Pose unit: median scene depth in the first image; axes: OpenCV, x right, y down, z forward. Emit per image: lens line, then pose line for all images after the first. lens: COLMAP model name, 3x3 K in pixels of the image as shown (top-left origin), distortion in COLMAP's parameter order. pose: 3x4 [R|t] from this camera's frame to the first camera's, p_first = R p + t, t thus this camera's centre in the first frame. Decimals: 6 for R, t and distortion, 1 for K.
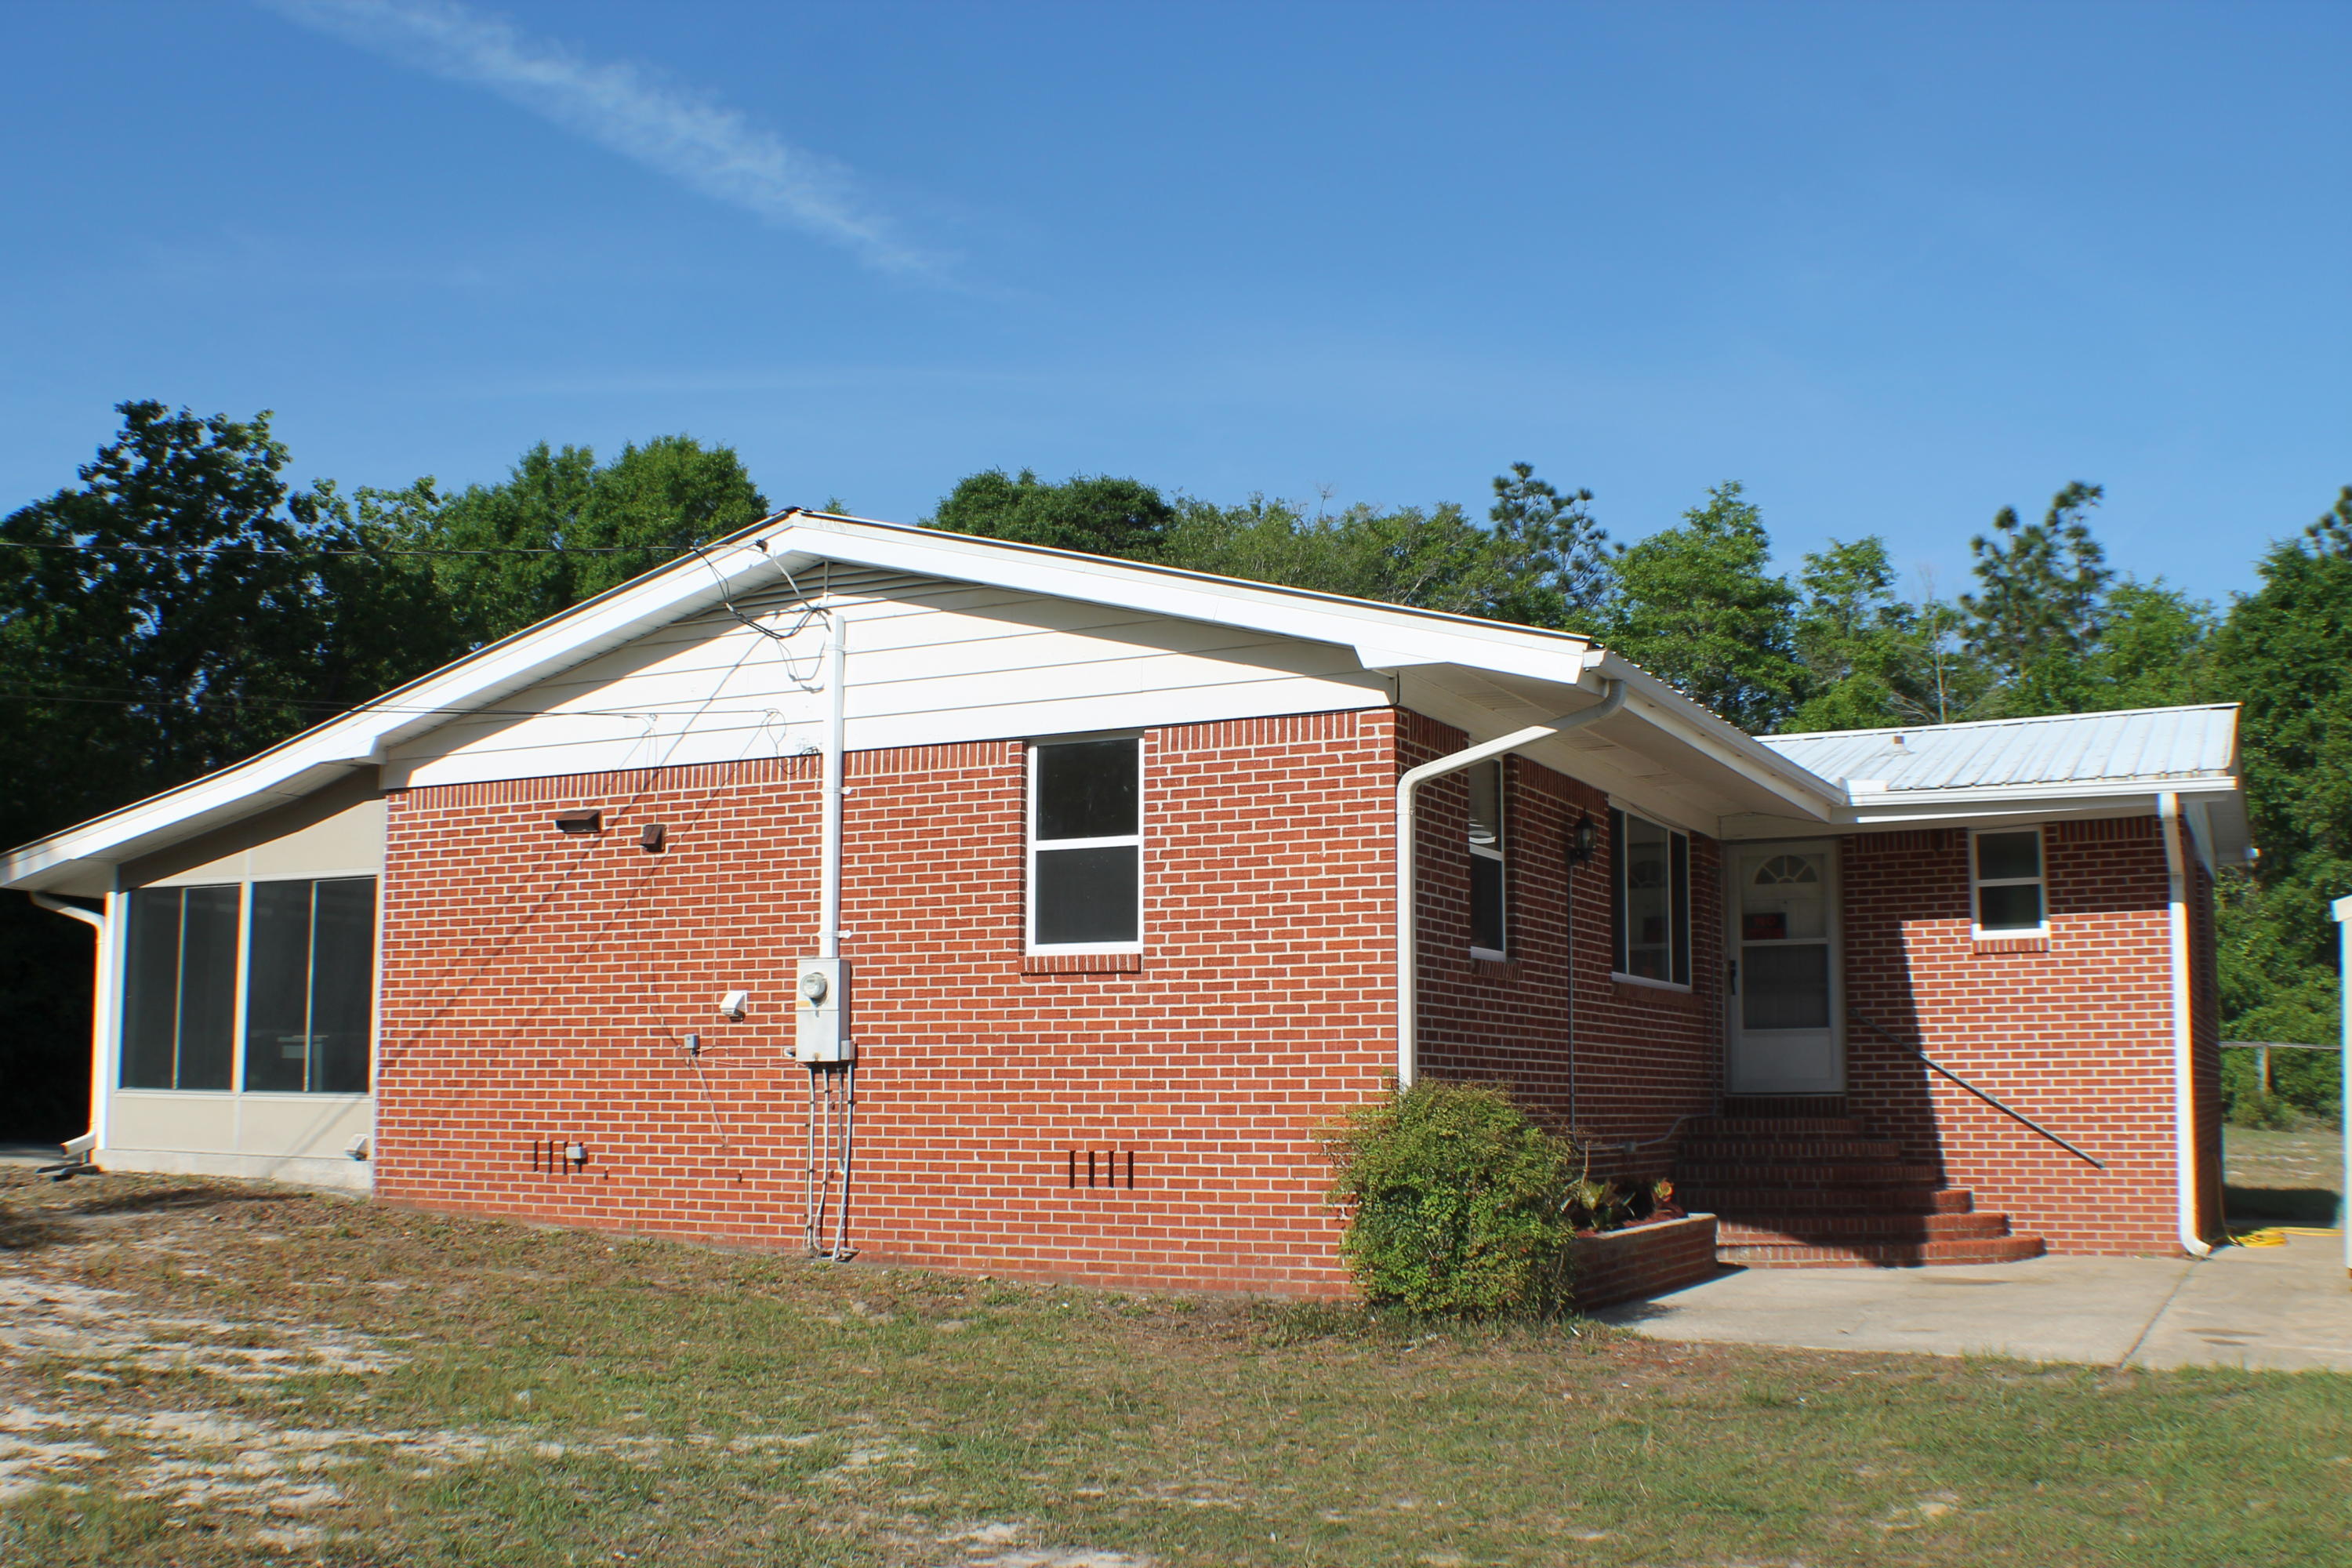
lens RADIAL K [[2310.3, 0, 1124.7], [0, 2310.3, 816.4], [0, 0, 1]] dist [-0.165620, 0.006527]
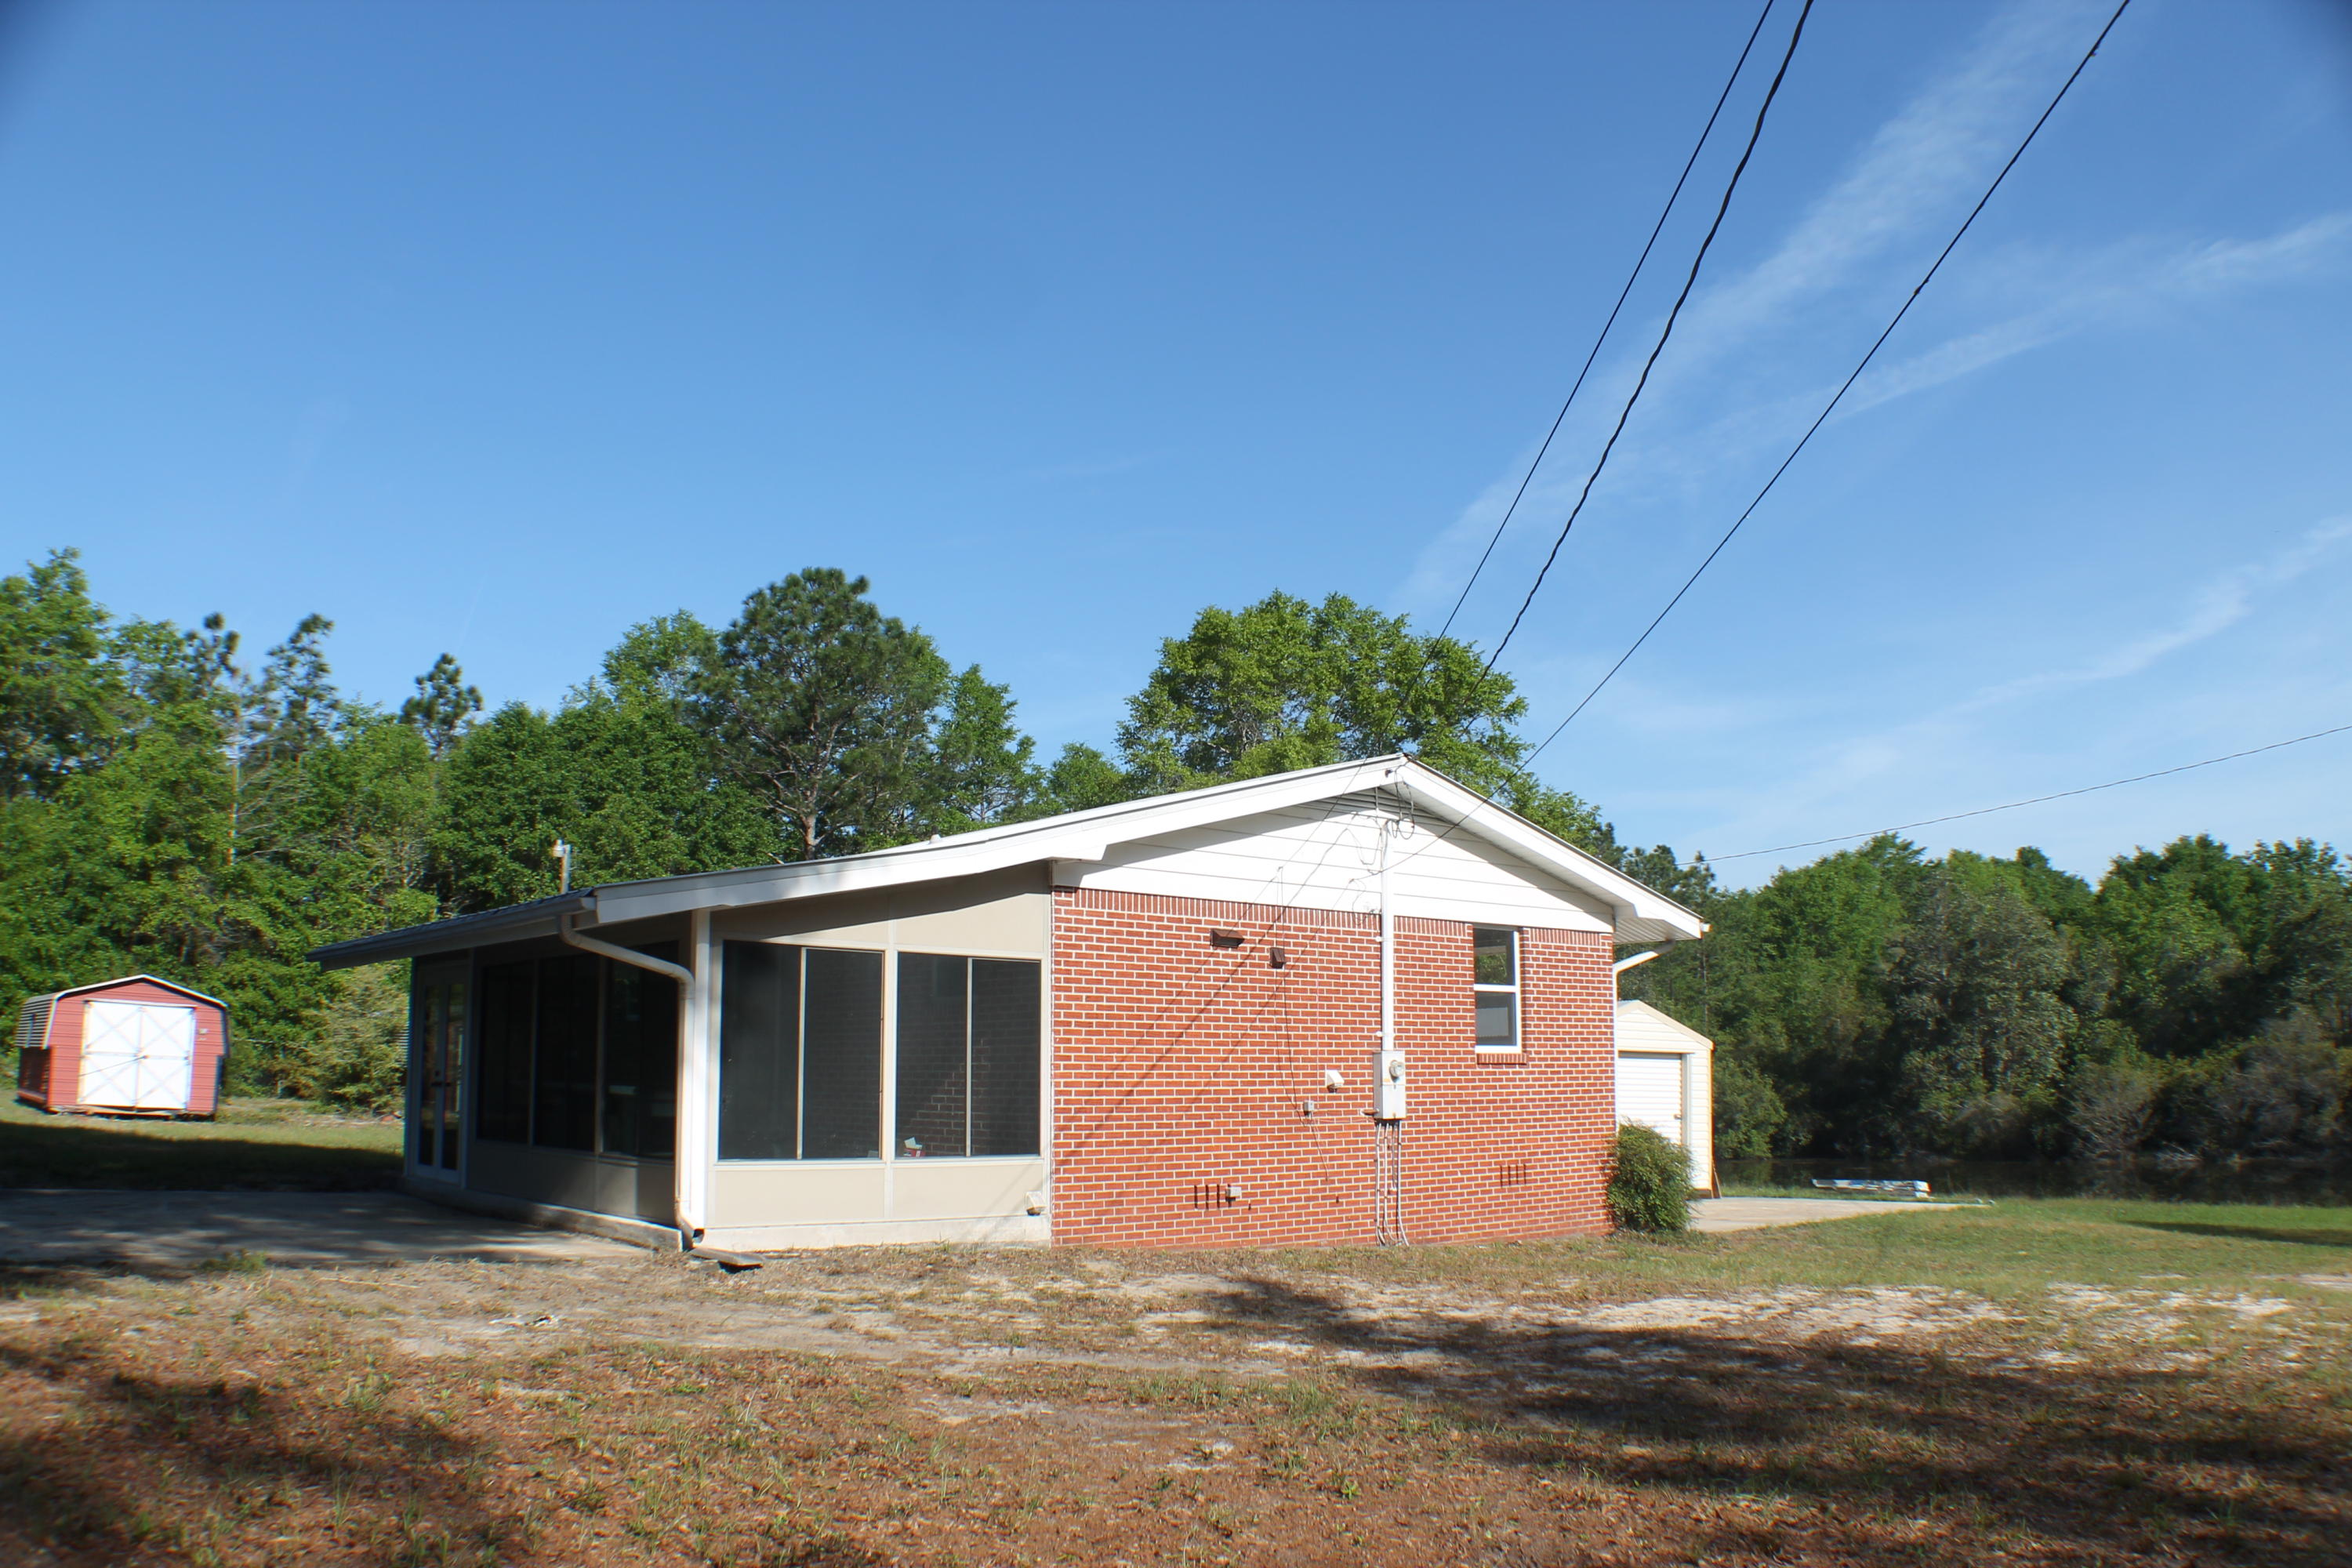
lens RADIAL K [[1770.0, 0, 1159.9], [0, 1770.0, 817.6], [0, 0, 1]] dist [-0.216603, 0.081070]
pose [[0.373701, 0.142325, 0.916565, -1.055082], [-0.100856, 0.988534, -0.112380, 0.045756], [-0.922050, -0.050445, 0.383771, 0.579246]]
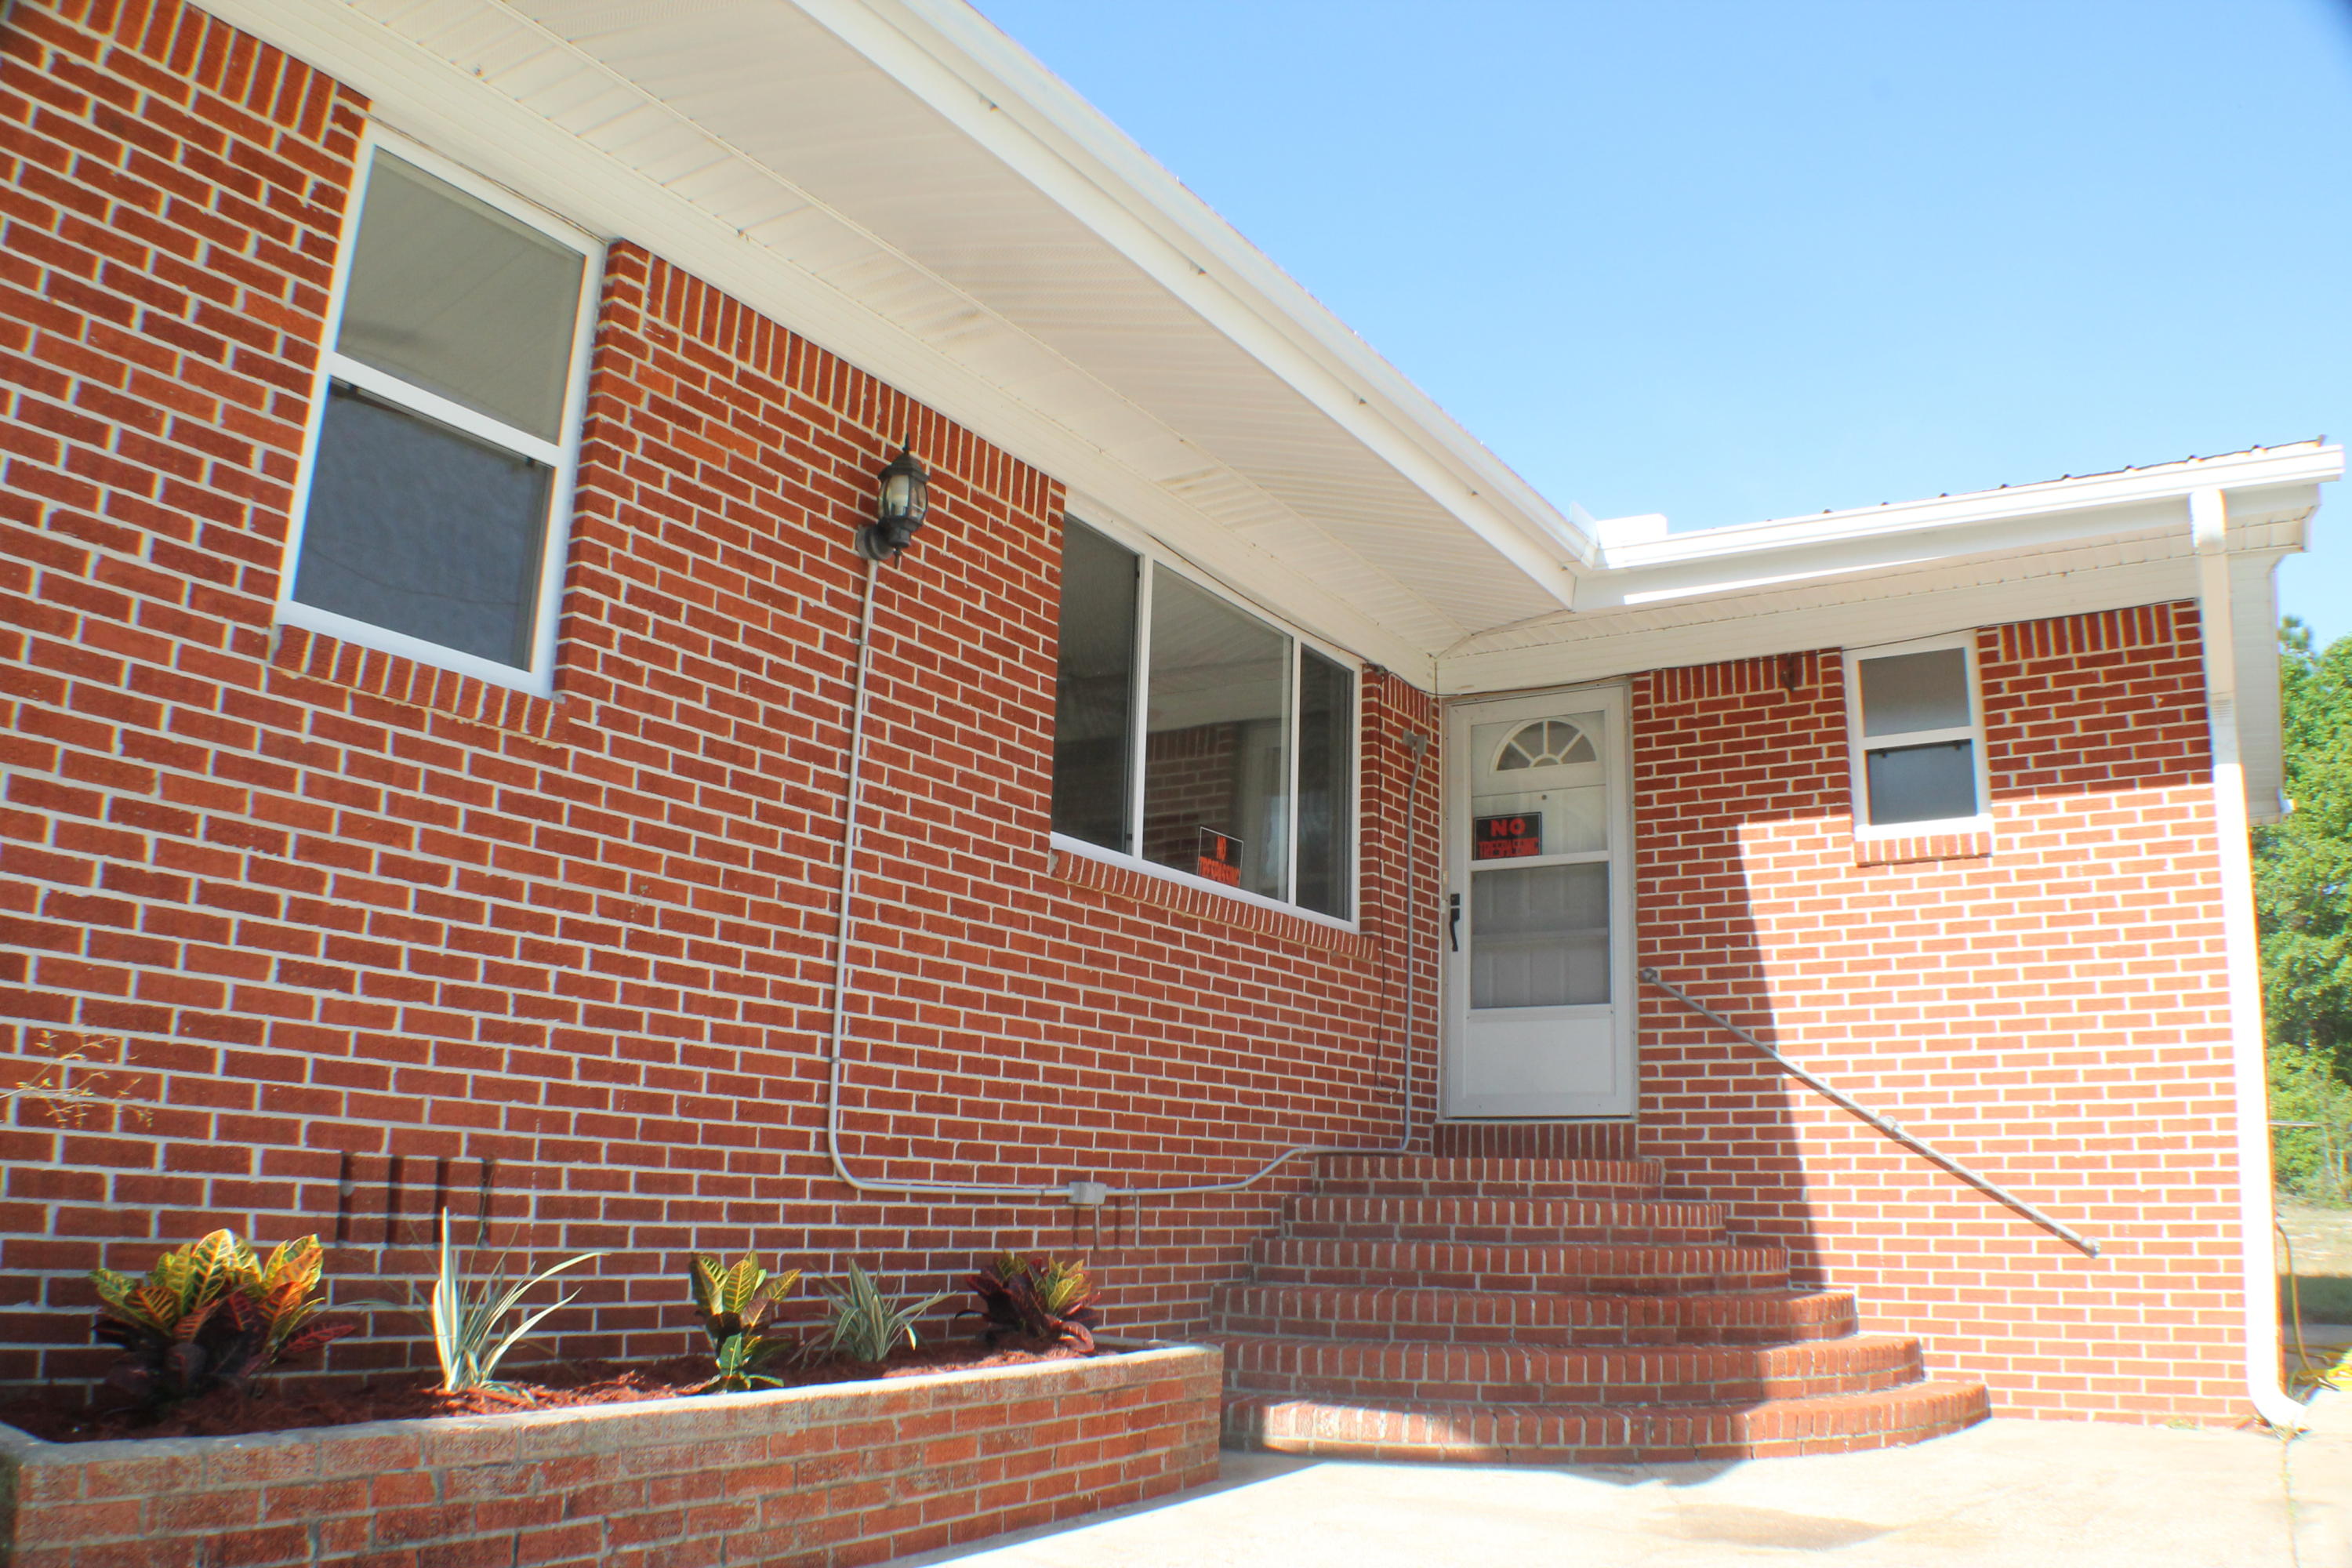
lens RADIAL K [[1770.0, 0, 1159.9], [0, 1770.0, 817.6], [0, 0, 1]] dist [-0.216603, 0.081070]
pose [[0.996311, 0.006103, -0.085602, 0.250052], [-0.013166, 0.996529, -0.082194, 0.089418], [0.084803, 0.083018, 0.992933, 0.586063]]
